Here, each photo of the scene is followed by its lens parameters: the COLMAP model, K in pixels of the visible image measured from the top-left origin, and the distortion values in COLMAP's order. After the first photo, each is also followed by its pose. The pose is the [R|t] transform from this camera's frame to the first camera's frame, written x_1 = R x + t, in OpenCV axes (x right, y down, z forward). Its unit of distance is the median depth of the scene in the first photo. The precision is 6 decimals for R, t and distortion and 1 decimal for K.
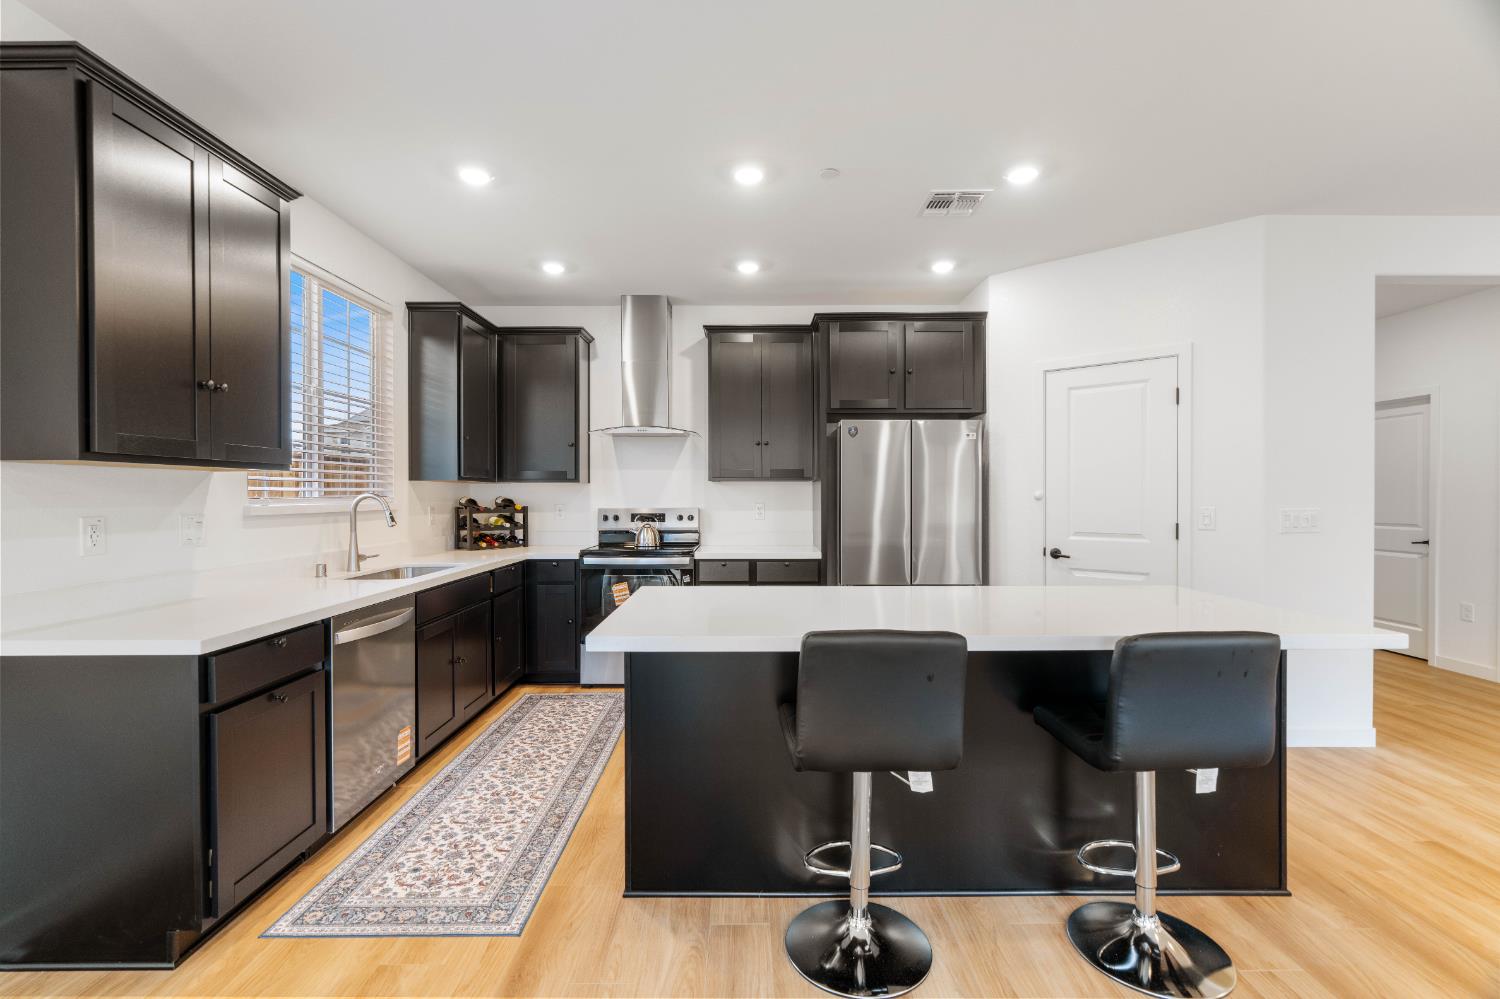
lens RADIAL K [[679.4, 0, 742.6], [0, 679.4, 498.5], [0, 0, 1]] dist [0.002147, 0.000207]
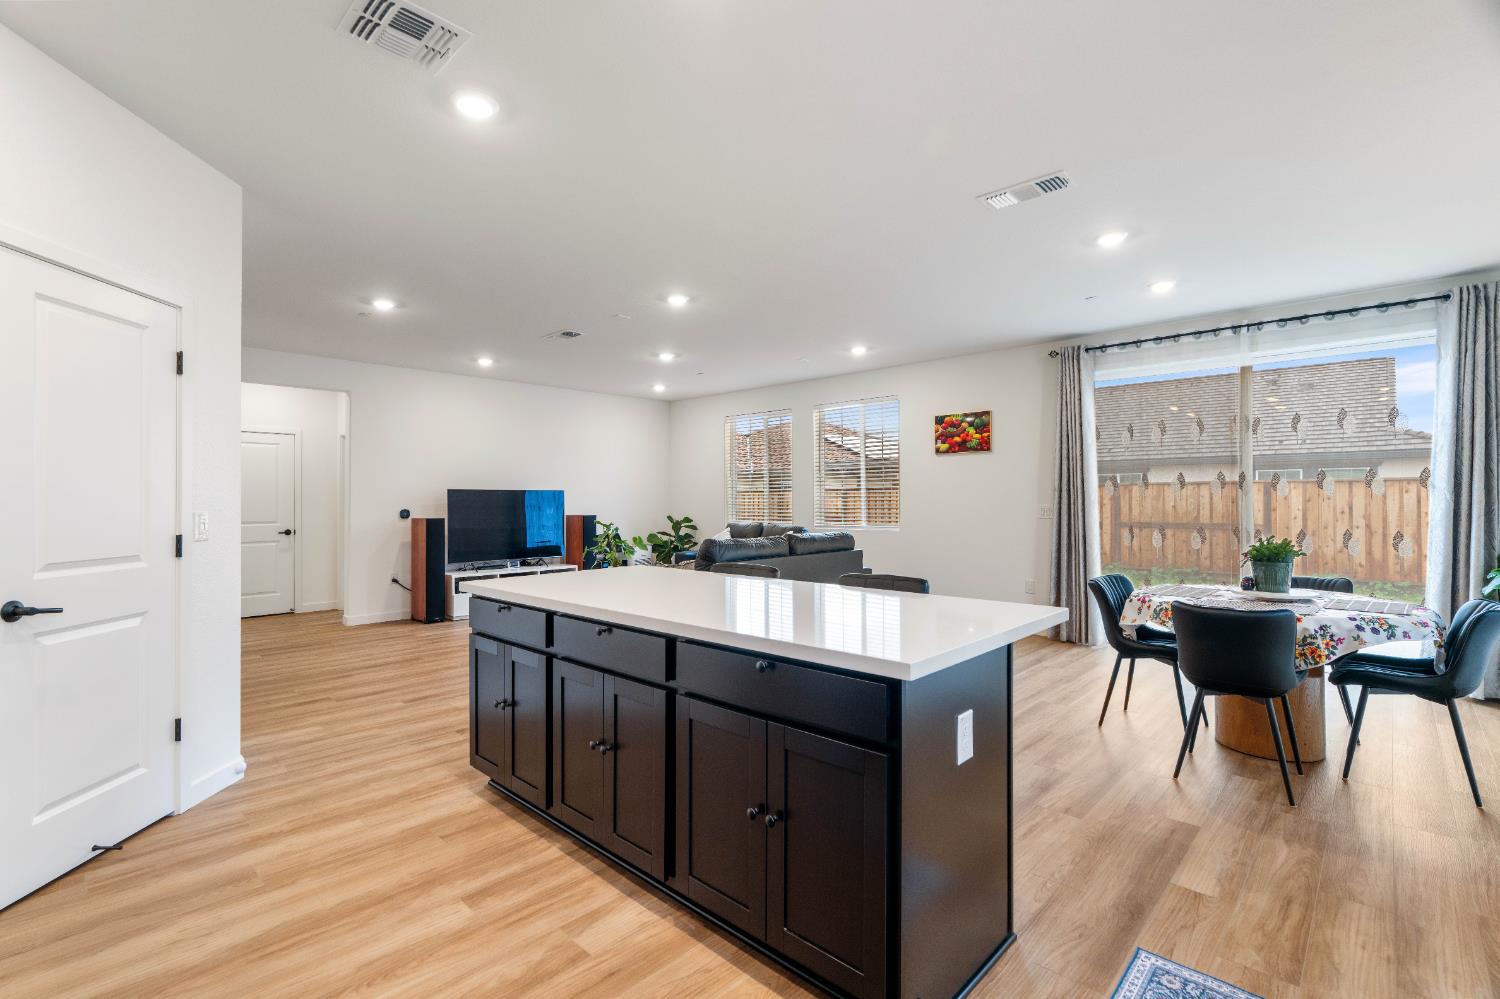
lens RADIAL K [[679.4, 0, 742.6], [0, 679.4, 498.5], [0, 0, 1]] dist [0.002147, 0.000207]
pose [[-0.722348, 0.004963, 0.691512, -0.259260], [0.004613, 0.999987, -0.002359, 0.000833], [-0.691515, 0.001486, -0.722361, 0.911050]]
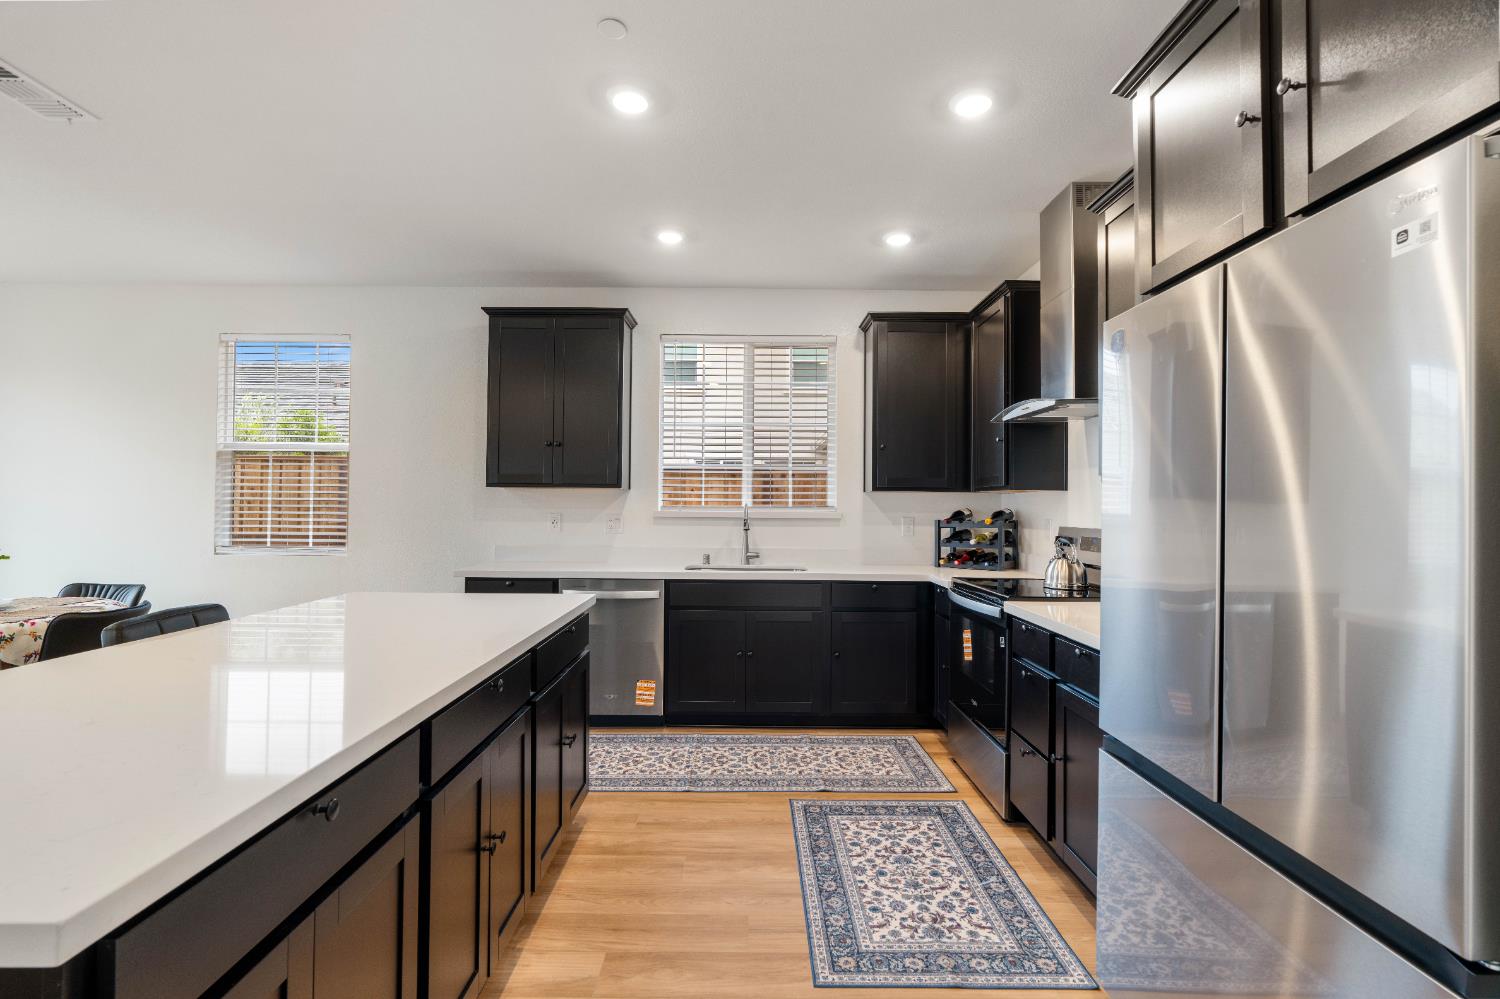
lens RADIAL K [[702.7, 0, 750.0], [0, 702.7, 499.5], [0, 0, 1]] dist [0.001396, 0.000097]
pose [[-0.005152, -0.012013, -0.999915, 0.558341], [-0.012865, 0.999846, -0.011946, 0.001134], [0.999904, 0.012802, -0.005306, 0.778340]]
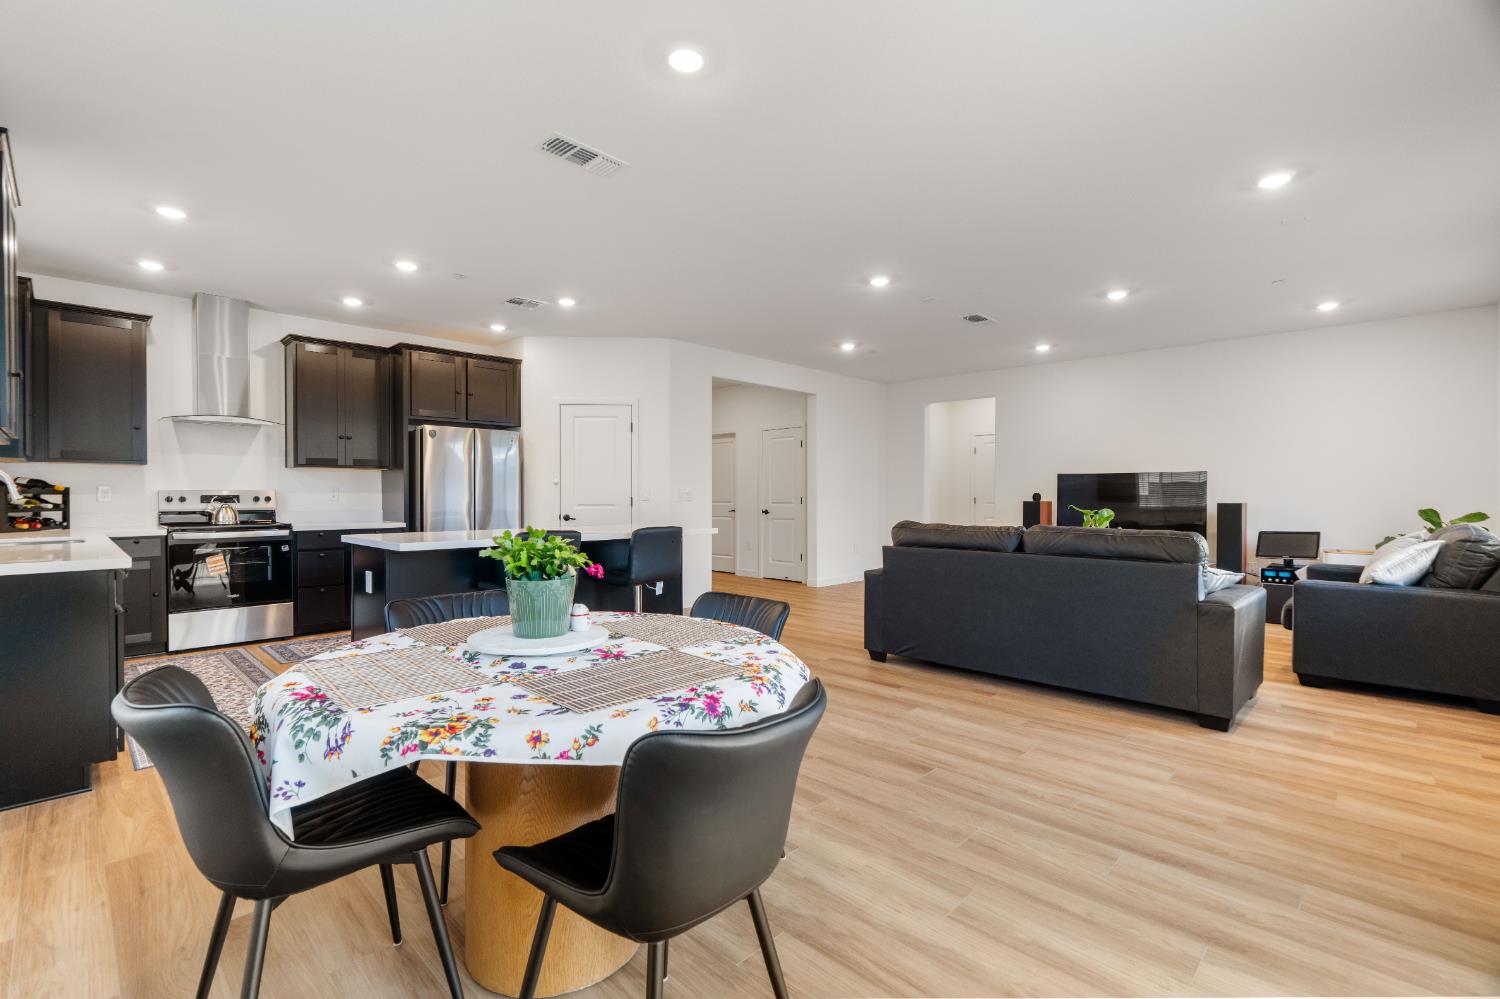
lens RADIAL K [[679.4, 0, 742.6], [0, 679.4, 498.5], [0, 0, 1]] dist [0.002147, 0.000207]
pose [[0.706145, -0.003807, 0.708057, -0.360739], [0.002656, 0.999993, 0.002727, 0.029974], [-0.708062, -0.000045, 0.706150, -0.407938]]
